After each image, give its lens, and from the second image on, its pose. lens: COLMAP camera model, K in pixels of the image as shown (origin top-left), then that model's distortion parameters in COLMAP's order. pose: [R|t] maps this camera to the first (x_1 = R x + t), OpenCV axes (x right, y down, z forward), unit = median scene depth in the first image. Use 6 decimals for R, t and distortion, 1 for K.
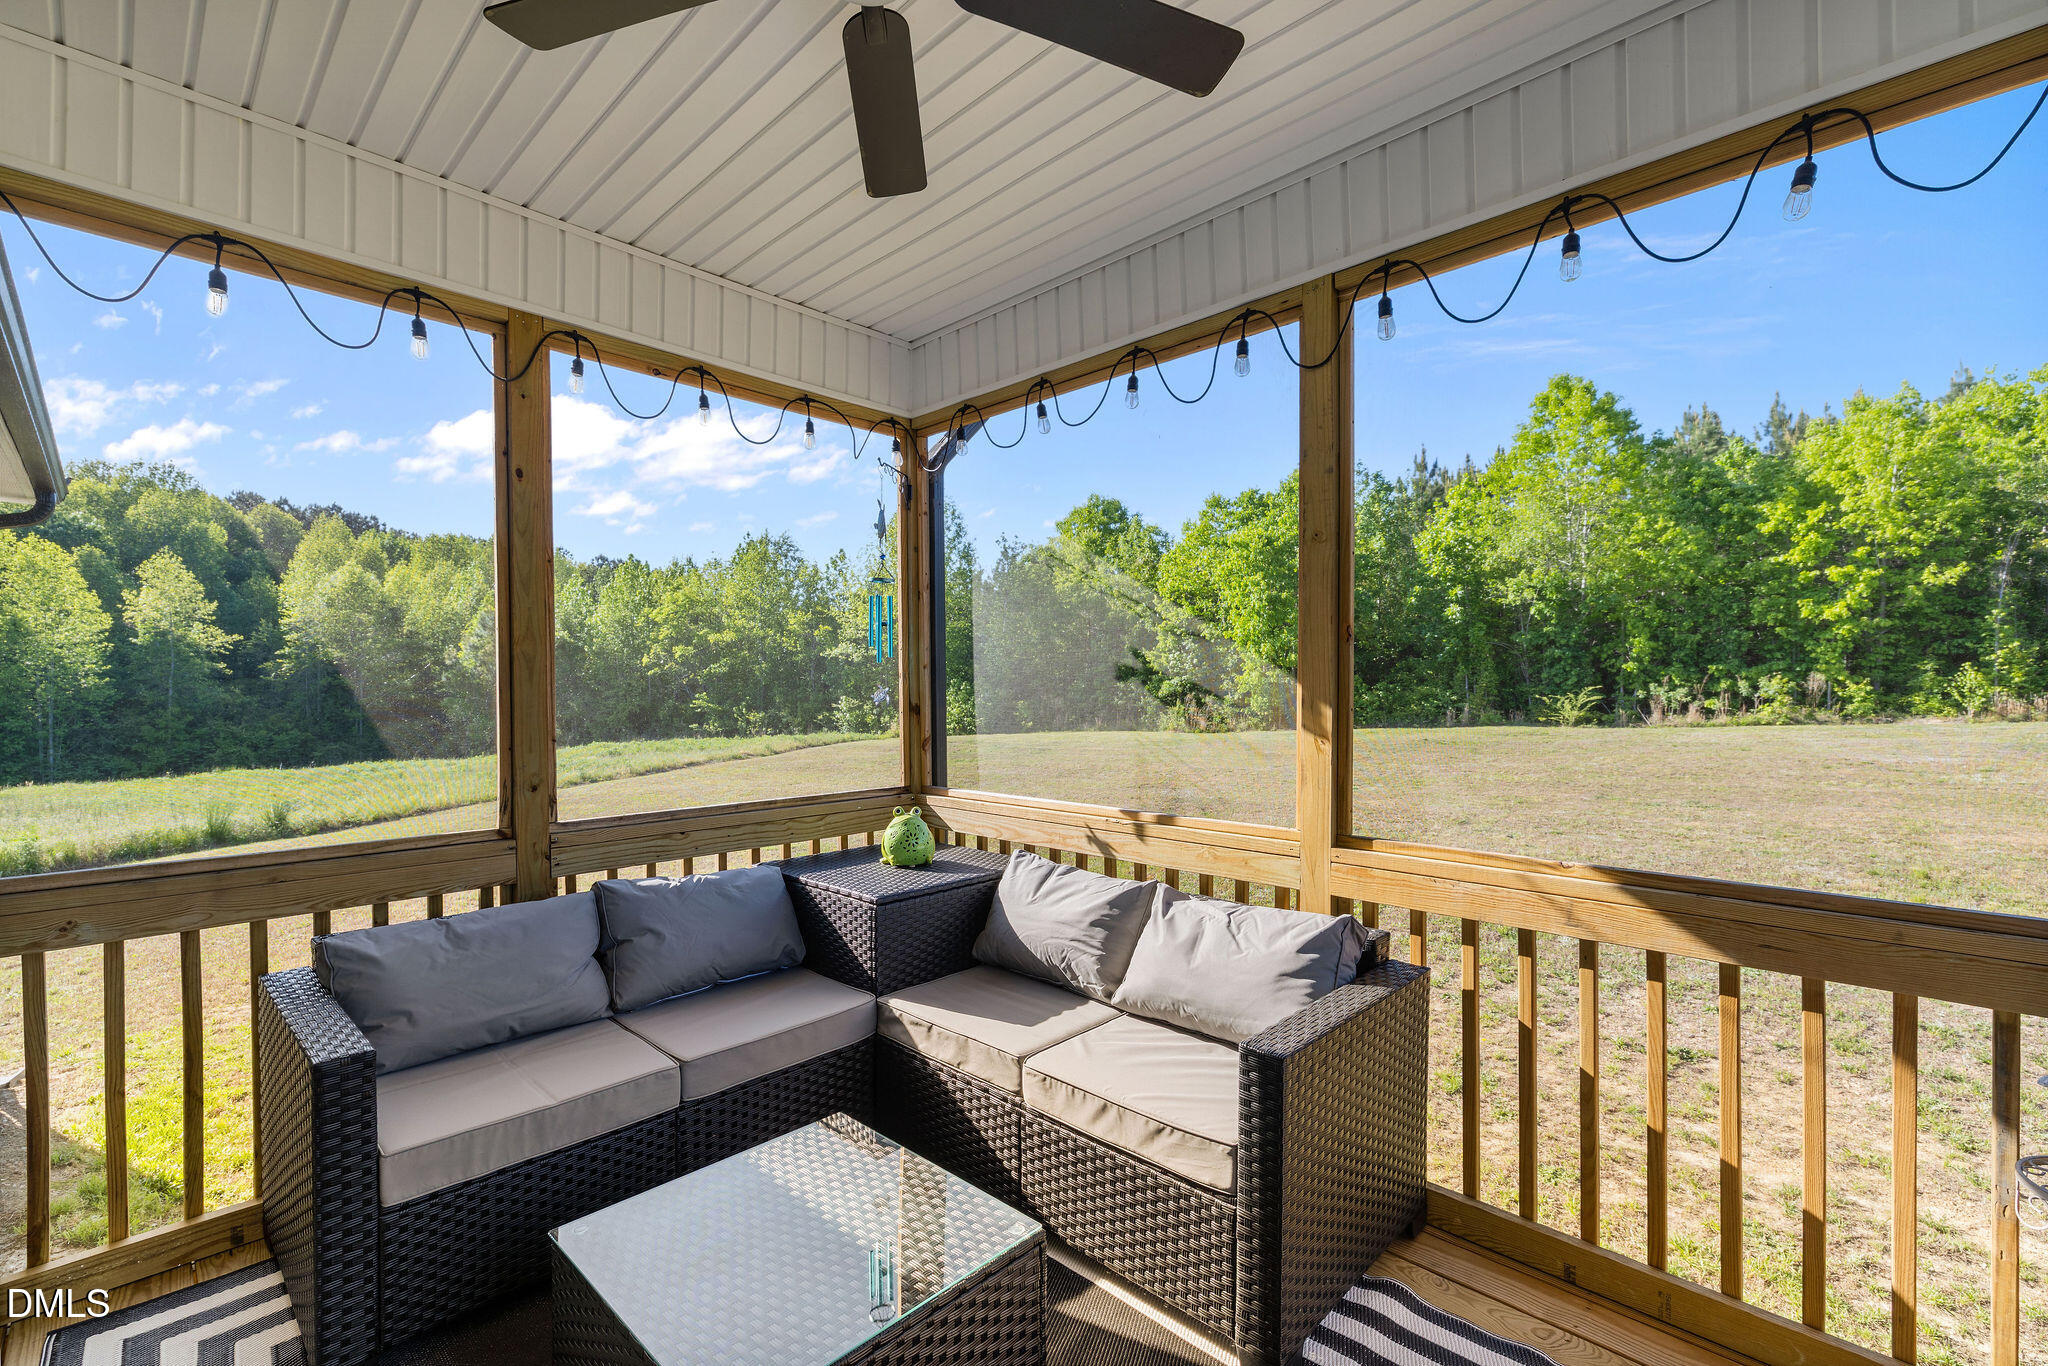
lens RADIAL K [[882.3, 0, 1025.7], [0, 882.3, 688.9], [0, 0, 1]] dist [0.001614, 0.000110]
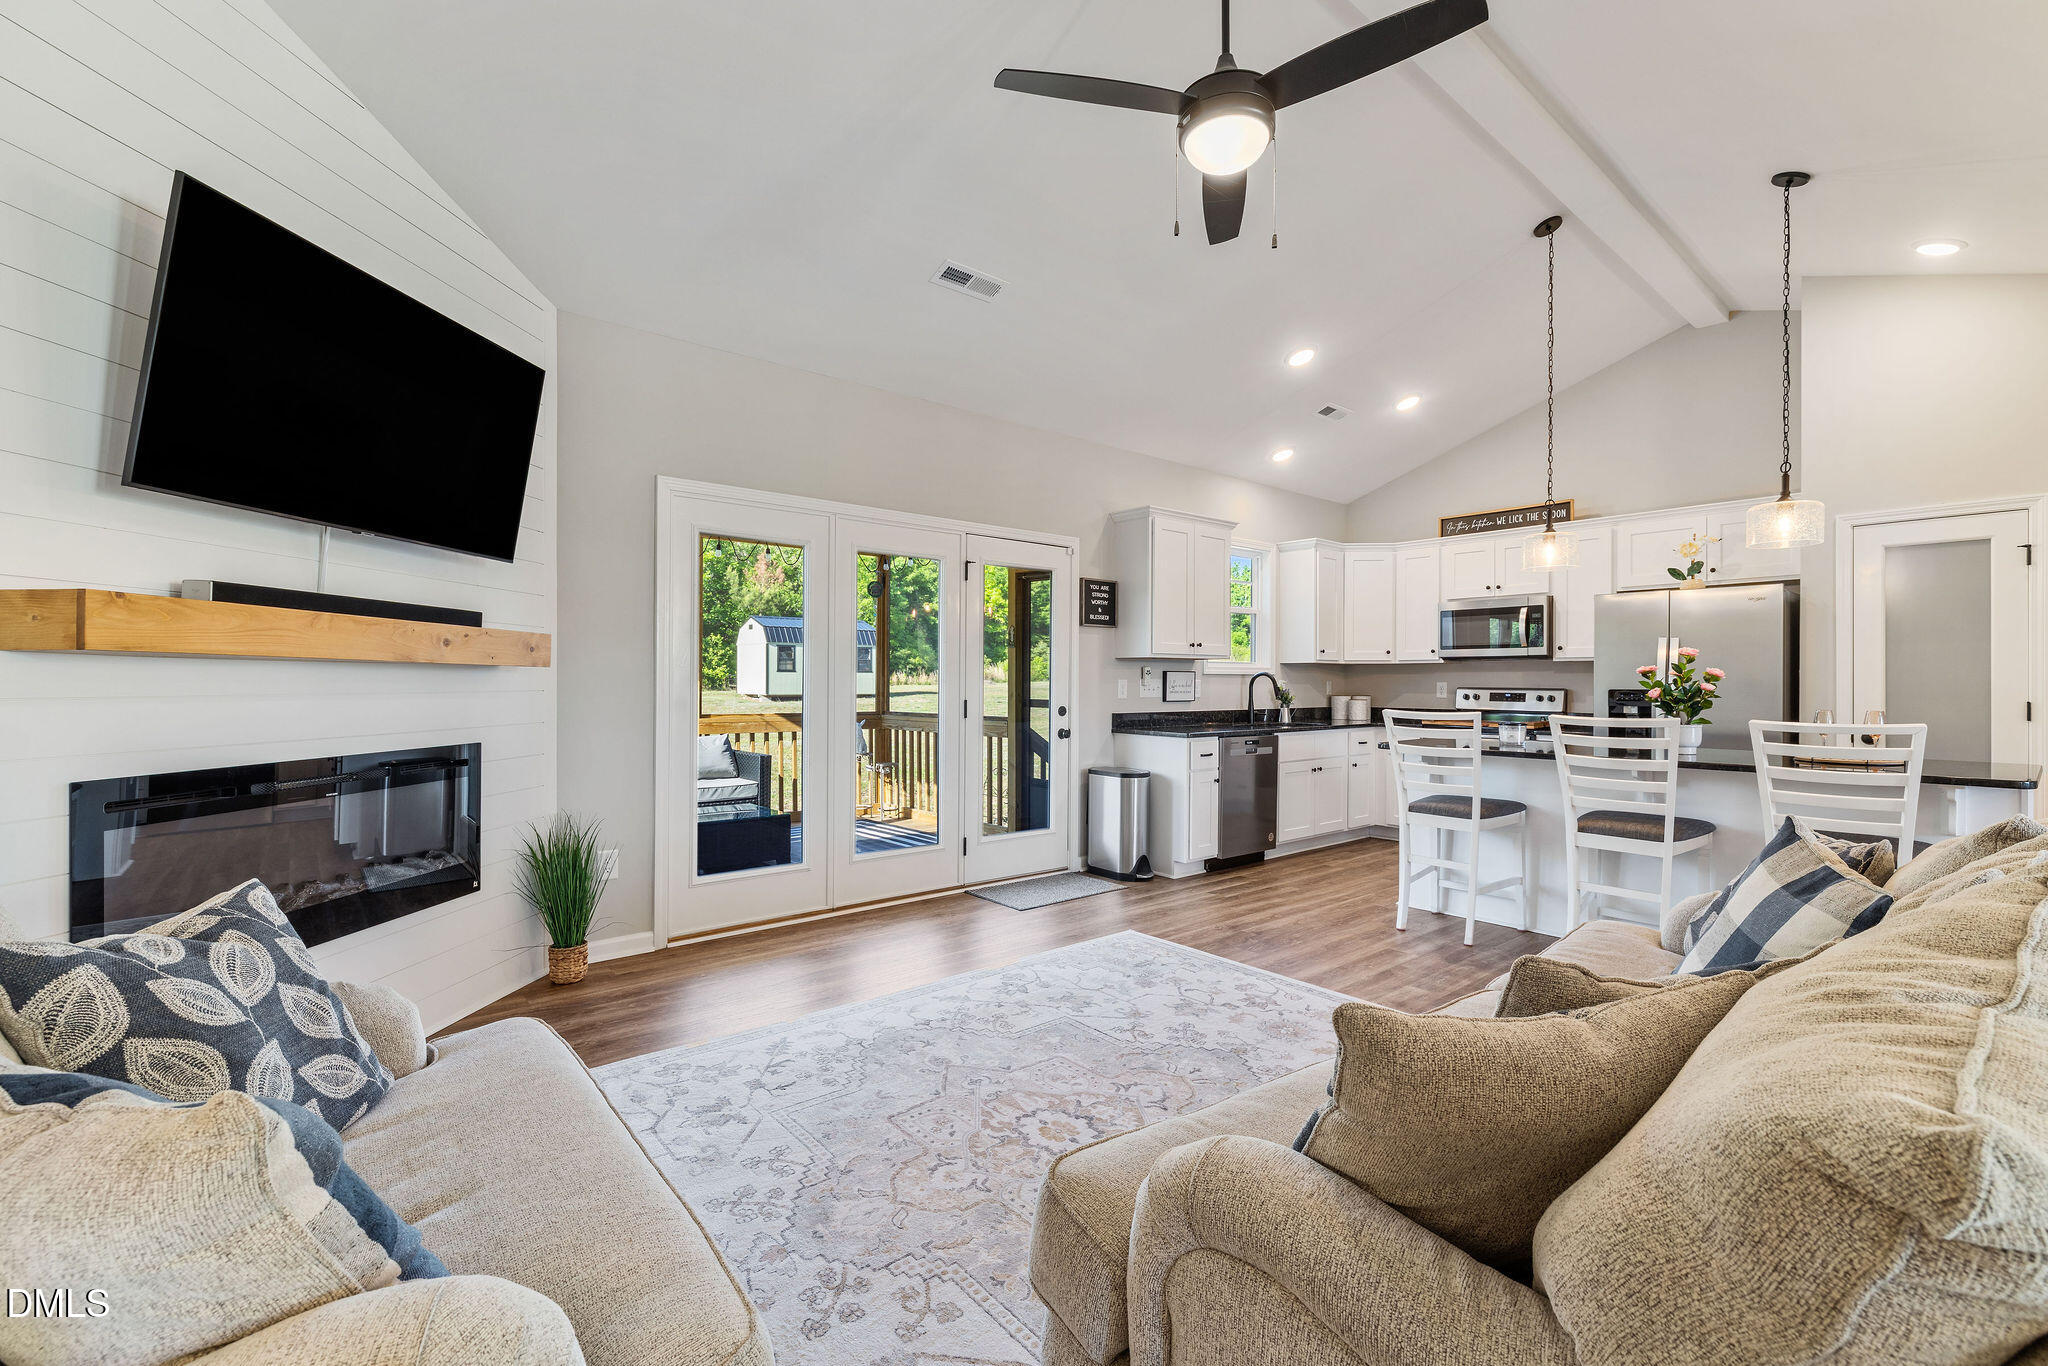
lens RADIAL K [[878.4, 0, 1023.6], [0, 878.4, 671.2], [0, 0, 1]] dist [0.001142, 0.000065]
pose [[0.105695, 0.018243, 0.994231, -0.164658], [-0.008536, 0.999812, -0.017438, 0.004377], [-0.994362, -0.006644, 0.105831, -0.026783]]
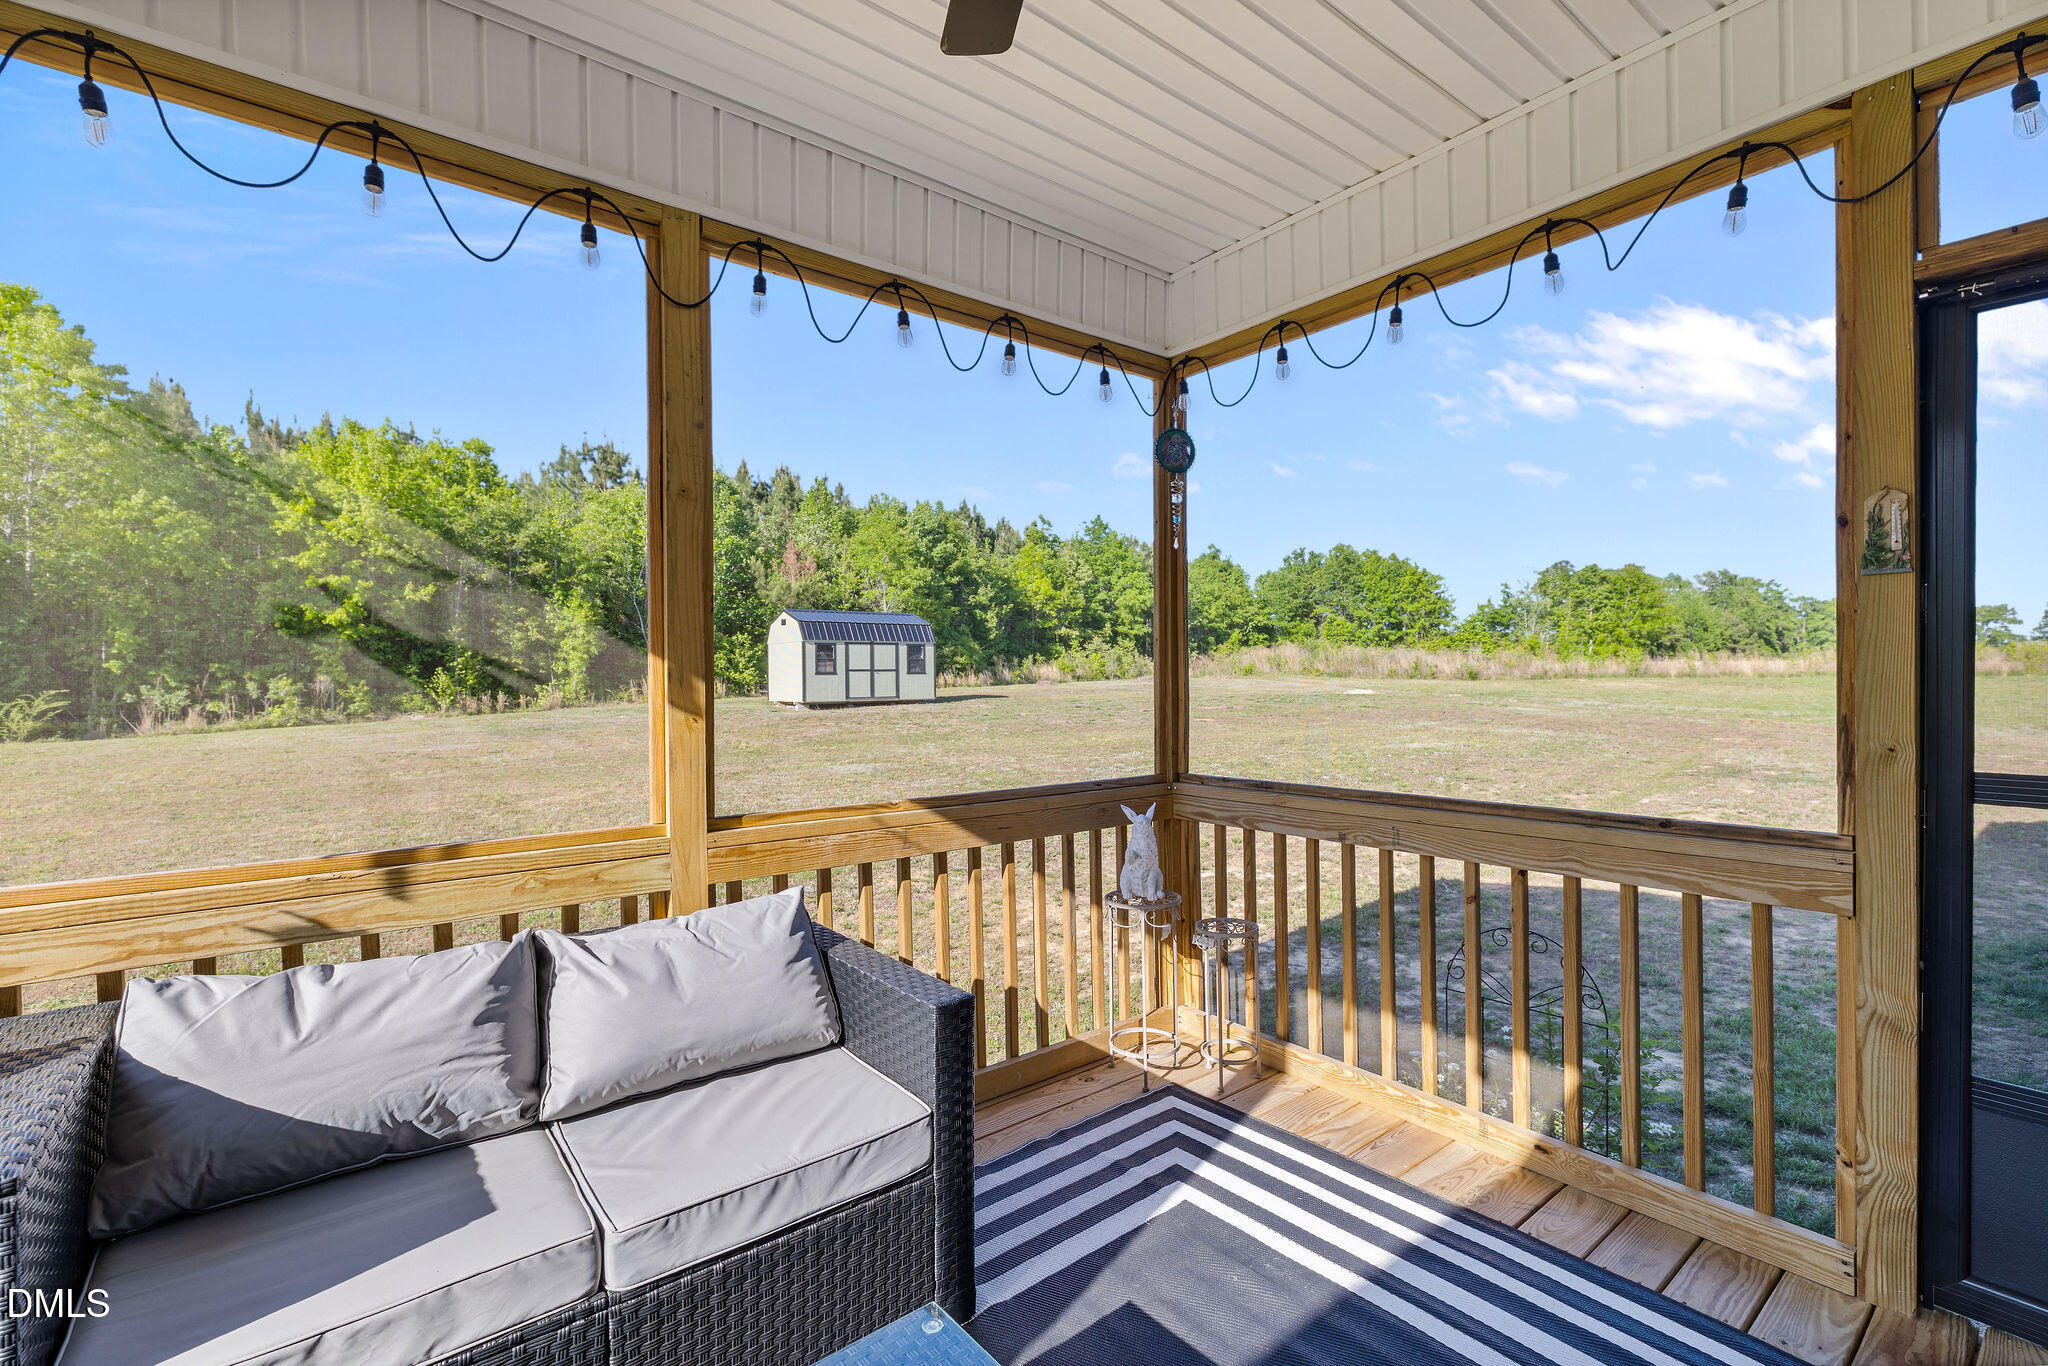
lens RADIAL K [[894.0, 0, 1024.0], [0, 894.0, 683.0], [0, 0, 1]] dist [0.000326, 0.000020]
pose [[0.137713, 0.000844, 0.990472, -0.035062], [0.009698, 0.999951, -0.002200, 0.001860], [-0.990425, 0.009909, 0.137698, 0.035650]]
